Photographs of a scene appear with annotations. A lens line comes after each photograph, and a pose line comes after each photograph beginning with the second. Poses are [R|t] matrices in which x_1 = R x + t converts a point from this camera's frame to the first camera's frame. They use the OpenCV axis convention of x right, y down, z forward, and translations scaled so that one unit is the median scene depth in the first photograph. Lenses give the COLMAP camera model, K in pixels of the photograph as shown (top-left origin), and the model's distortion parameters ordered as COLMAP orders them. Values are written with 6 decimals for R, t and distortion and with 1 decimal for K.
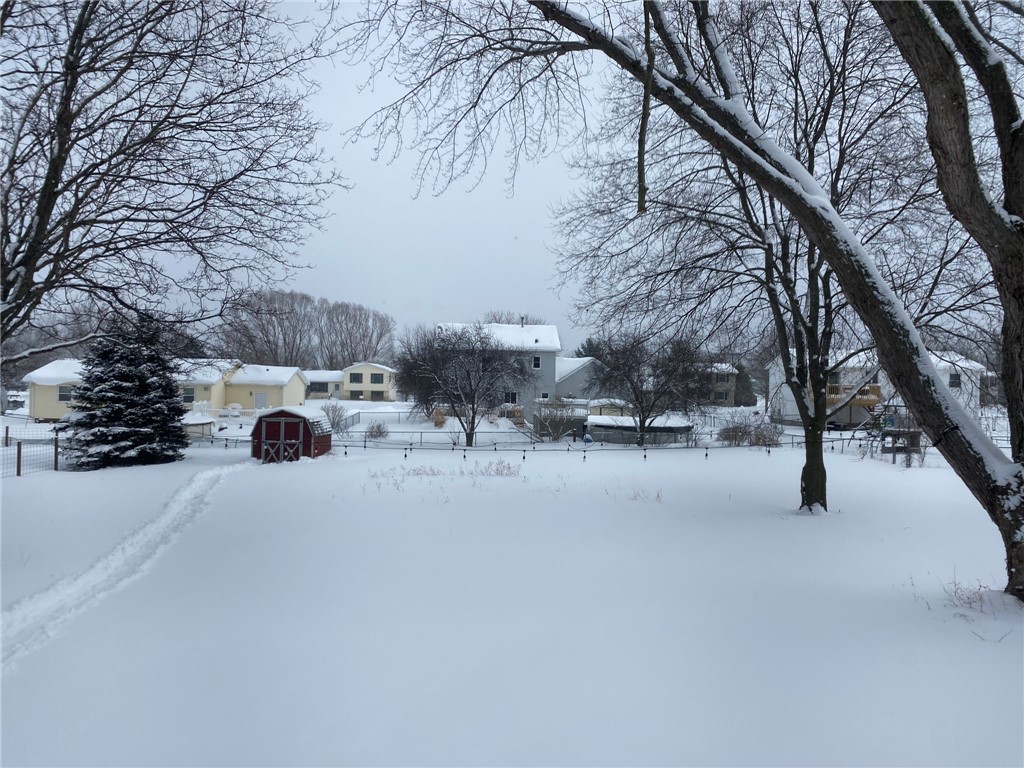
lens RADIAL K [[785.6, 0, 514.6], [0, 785.6, 383.9], [0, 0, 1]] dist [-0.002453, -0.001219]
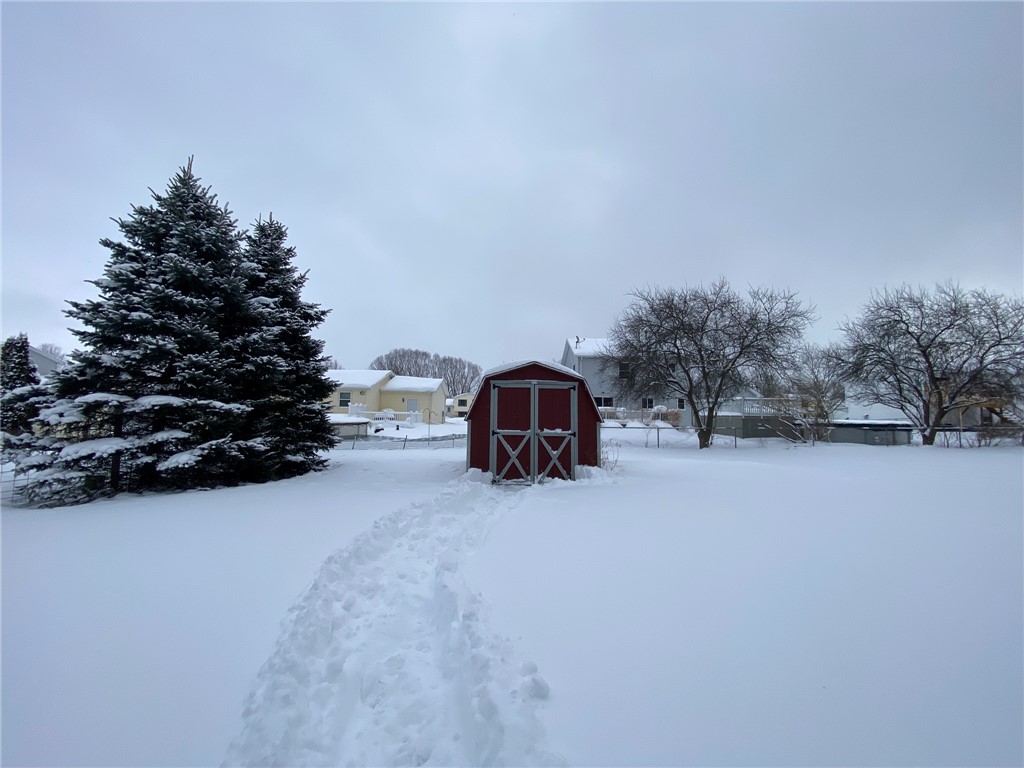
lens RADIAL K [[406.5, 0, 507.7], [0, 406.5, 382.7], [0, 0, 1]] dist [0.002303, -0.000085]
pose [[0.999674, -0.005194, -0.024989, -0.304707], [0.002983, 0.996141, -0.087716, 0.065330], [0.025348, 0.087613, 0.995832, 0.764375]]
